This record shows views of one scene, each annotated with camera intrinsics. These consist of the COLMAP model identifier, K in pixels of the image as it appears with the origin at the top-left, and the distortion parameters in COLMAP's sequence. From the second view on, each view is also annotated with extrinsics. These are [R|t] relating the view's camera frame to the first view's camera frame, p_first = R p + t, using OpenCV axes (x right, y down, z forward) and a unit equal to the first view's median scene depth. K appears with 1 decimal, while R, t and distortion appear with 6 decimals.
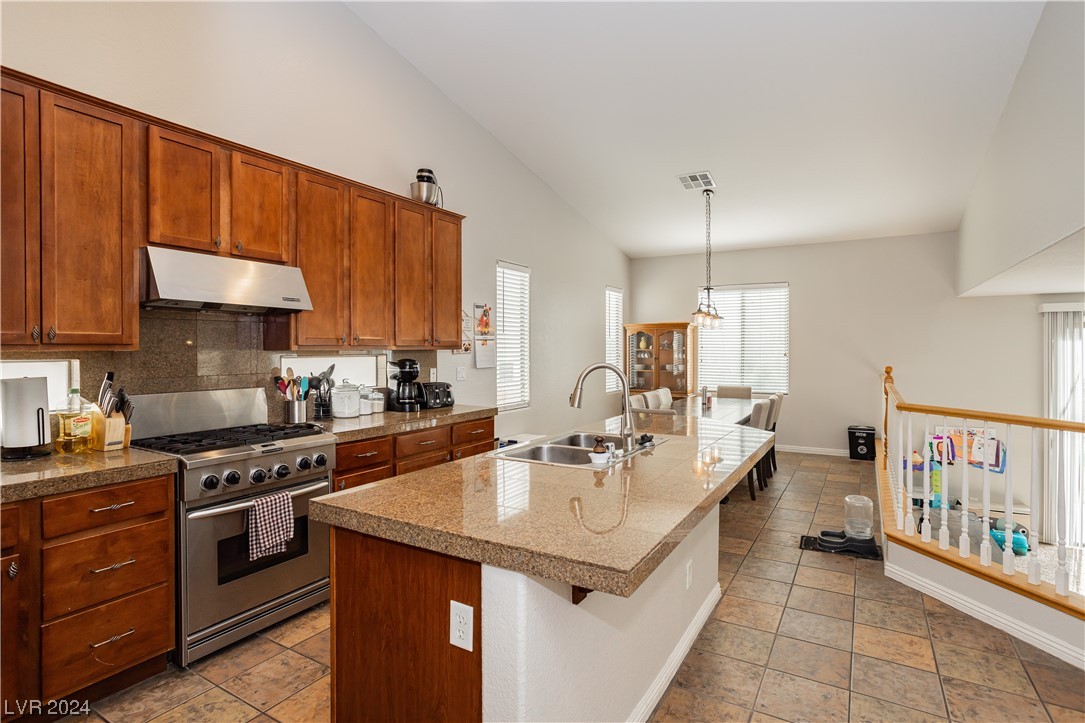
lens RADIAL K [[541.3, 0, 538.9], [0, 541.3, 347.8], [0, 0, 1]] dist [-0.013325, 0.000274]
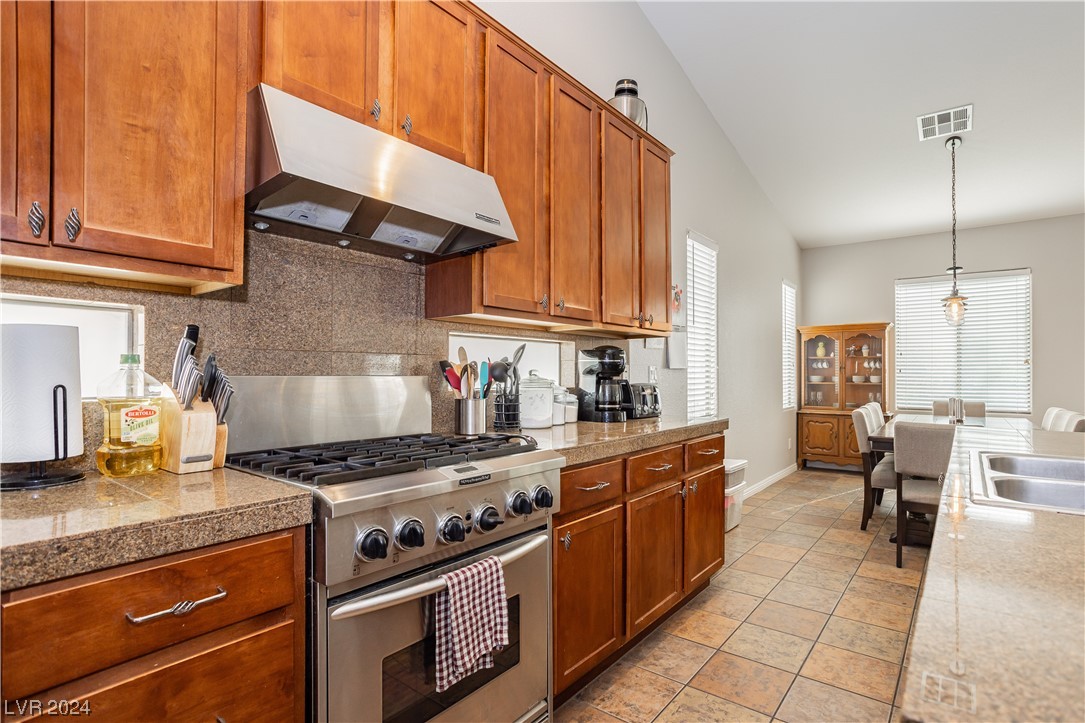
lens RADIAL K [[526.1, 0, 548.8], [0, 526.1, 364.2], [0, 0, 1]] dist [-0.021861, 0.000736]
pose [[0.991784, -0.000654, -0.127923, -0.344041], [-0.001698, 0.999831, -0.018279, 0.083669], [0.127913, 0.018346, 0.991616, 0.480317]]
